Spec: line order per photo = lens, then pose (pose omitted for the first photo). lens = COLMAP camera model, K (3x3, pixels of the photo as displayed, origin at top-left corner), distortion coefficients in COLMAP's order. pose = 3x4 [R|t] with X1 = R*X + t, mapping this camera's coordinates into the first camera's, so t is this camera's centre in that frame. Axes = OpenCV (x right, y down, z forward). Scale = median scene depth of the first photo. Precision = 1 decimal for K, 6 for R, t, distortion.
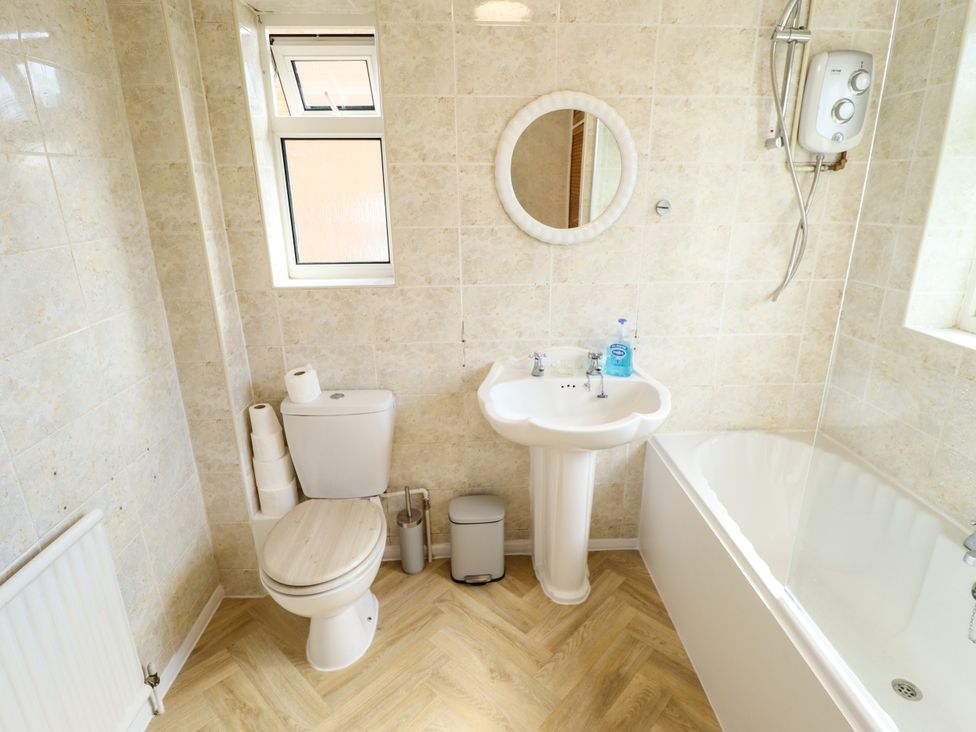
lens RADIAL K [[527.0, 0, 488.0], [0, 527.0, 366.0], [0, 0, 1]] dist [0.003139, -0.015519]
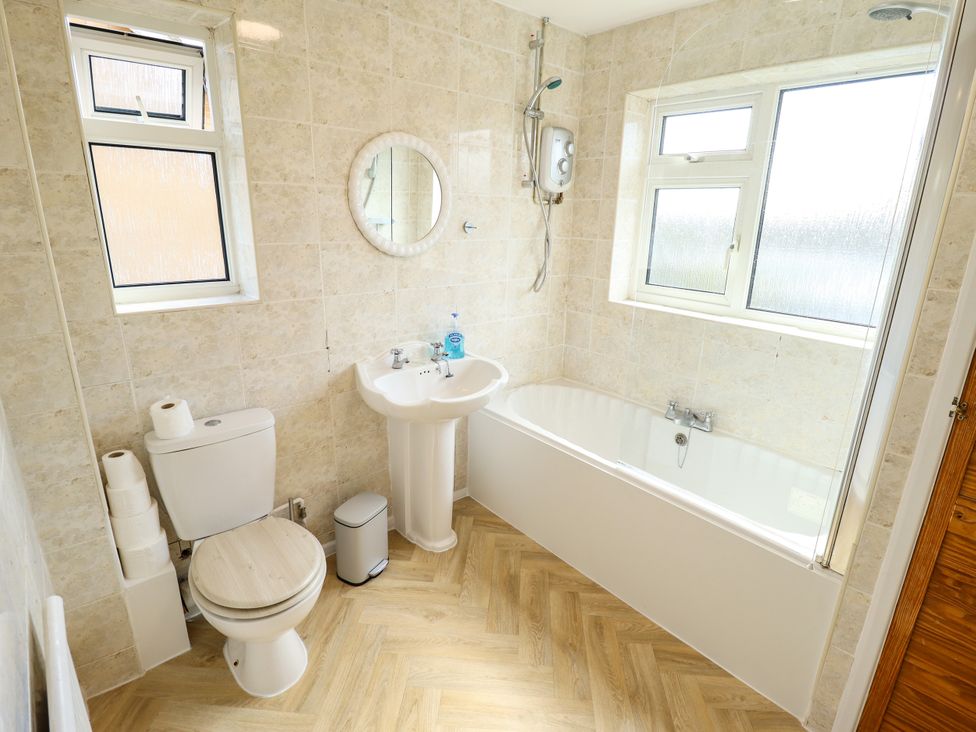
lens RADIAL K [[527.0, 0, 488.0], [0, 527.0, 366.0], [0, 0, 1]] dist [0.003139, -0.015519]
pose [[0.774630, -0.151640, 0.613966, -0.483063], [0.159859, 0.986250, 0.041898, -0.003836], [-0.611878, 0.065693, 0.788220, -0.050031]]
